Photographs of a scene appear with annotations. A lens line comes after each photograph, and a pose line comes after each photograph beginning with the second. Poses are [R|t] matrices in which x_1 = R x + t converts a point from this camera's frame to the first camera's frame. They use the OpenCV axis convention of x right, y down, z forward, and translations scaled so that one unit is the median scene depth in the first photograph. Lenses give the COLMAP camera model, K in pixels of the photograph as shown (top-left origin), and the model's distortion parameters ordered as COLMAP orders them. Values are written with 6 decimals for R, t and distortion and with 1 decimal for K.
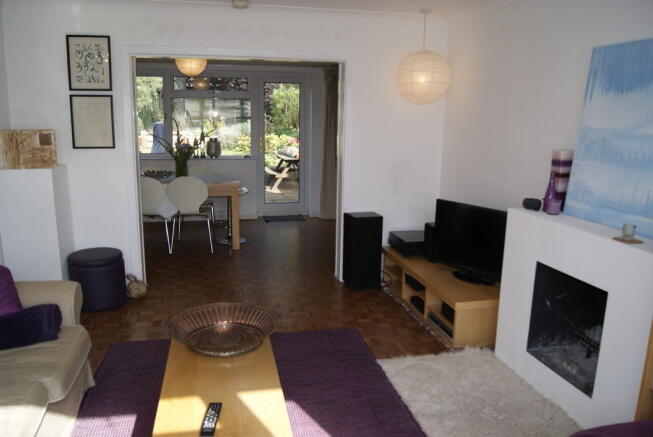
lens RADIAL K [[515.9, 0, 326.5], [0, 515.9, 218.5], [0, 0, 1]] dist [-0.080261, 0.001419]
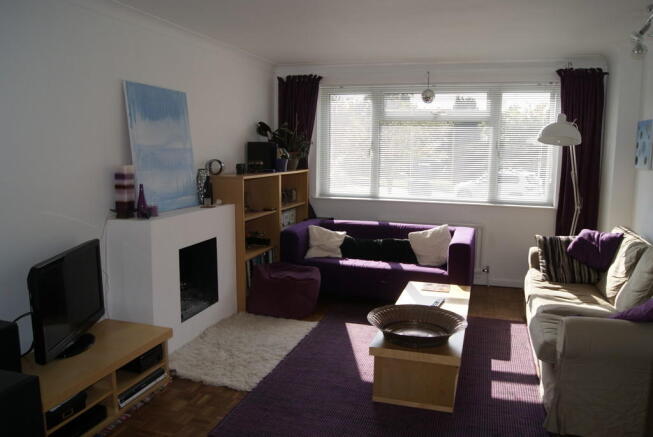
lens RADIAL K [[515.9, 0, 326.5], [0, 515.9, 218.5], [0, 0, 1]] dist [-0.080261, 0.001419]
pose [[-0.866726, -0.086694, 0.491193, -0.555132], [0.077522, 0.949399, 0.304355, -0.367953], [-0.492724, 0.301871, -0.816148, 1.918030]]
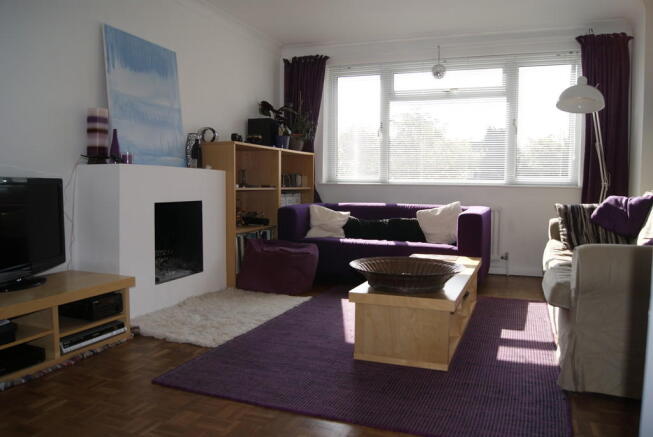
lens RADIAL K [[513.4, 0, 324.6], [0, 513.4, 219.5], [0, 0, 1]] dist [-0.082602, 0.005318]
pose [[-0.829997, -0.055257, 0.555023, -0.595804], [0.089689, 0.968910, 0.230586, -0.120826], [-0.550509, 0.241166, -0.799237, 1.805406]]
